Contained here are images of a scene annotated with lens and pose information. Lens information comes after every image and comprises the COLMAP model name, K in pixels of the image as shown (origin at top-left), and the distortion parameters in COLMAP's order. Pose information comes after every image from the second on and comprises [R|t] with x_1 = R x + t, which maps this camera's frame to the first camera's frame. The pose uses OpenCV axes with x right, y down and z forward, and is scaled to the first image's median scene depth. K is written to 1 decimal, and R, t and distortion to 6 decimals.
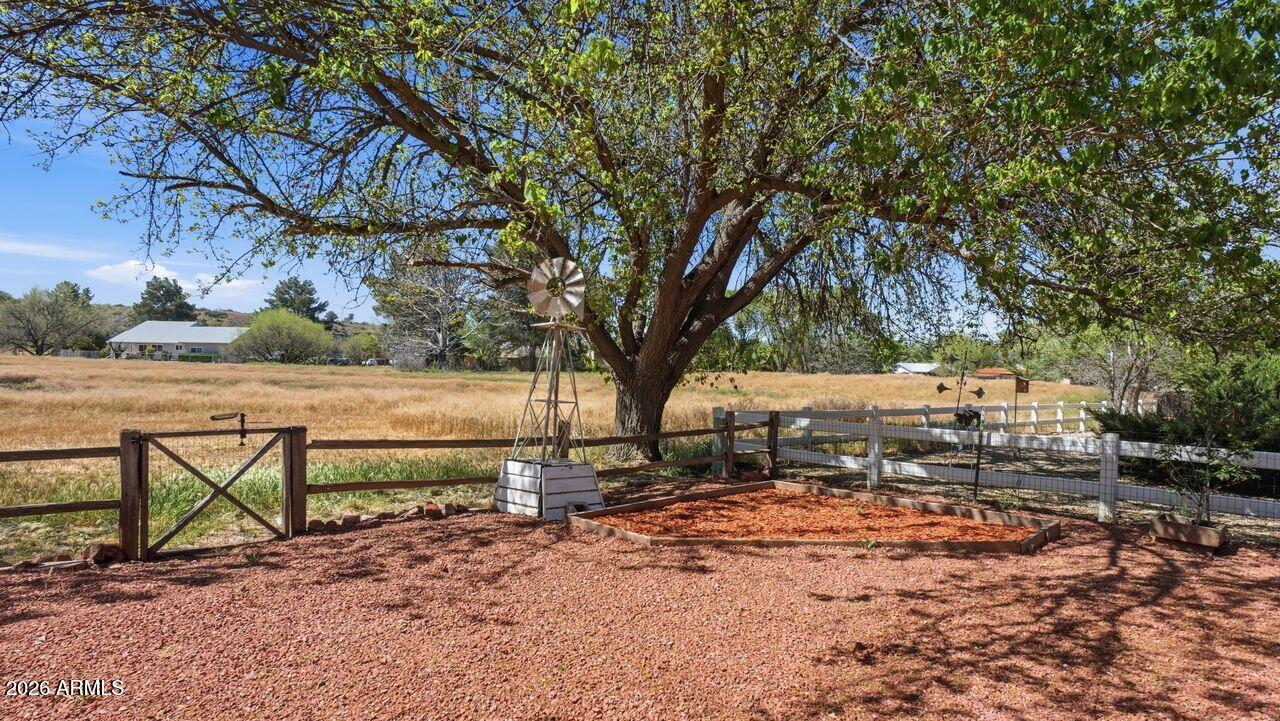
lens RADIAL K [[709.7, 0, 644.4], [0, 709.7, 362.0], [0, 0, 1]] dist [-0.002925, 0.000774]
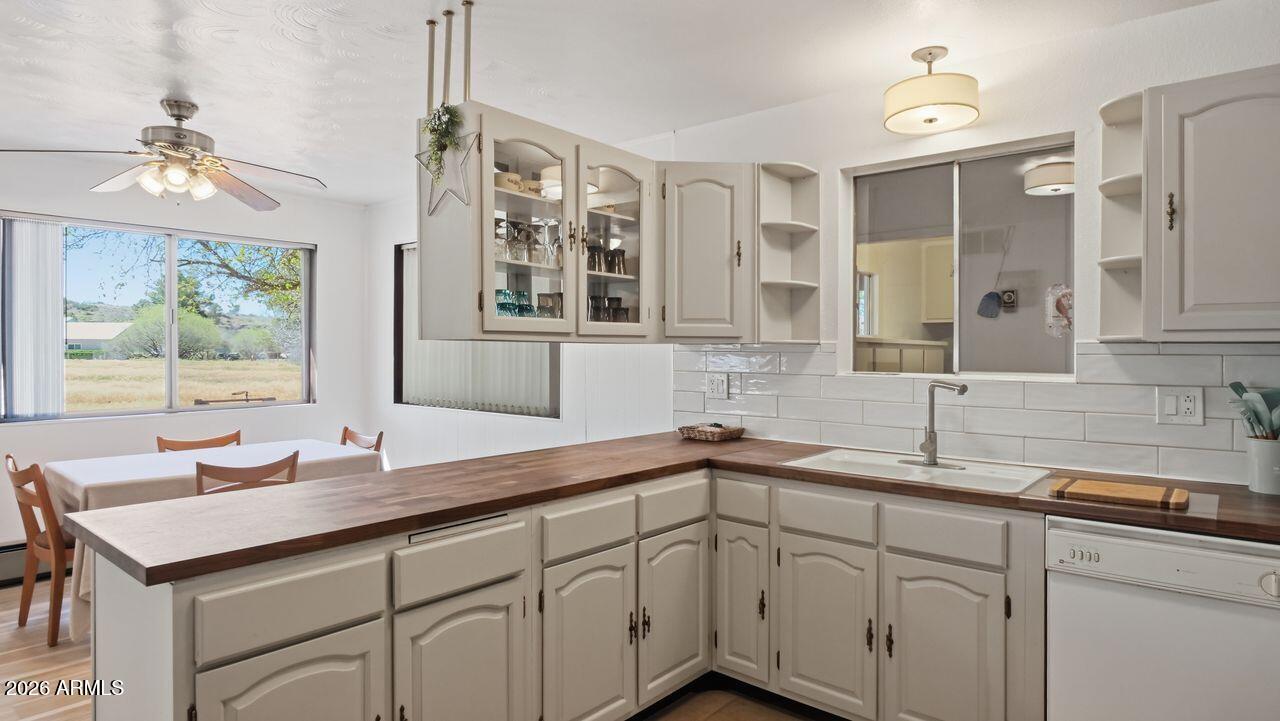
lens RADIAL K [[723.6, 0, 642.0], [0, 723.6, 357.1], [0, 0, 1]] dist [0.003405, 0.001223]
pose [[0.992578, -0.016144, 0.120536, 0.027638], [0.014834, 0.999821, 0.011762, -0.003074], [-0.120704, -0.009886, 0.992639, -0.102306]]
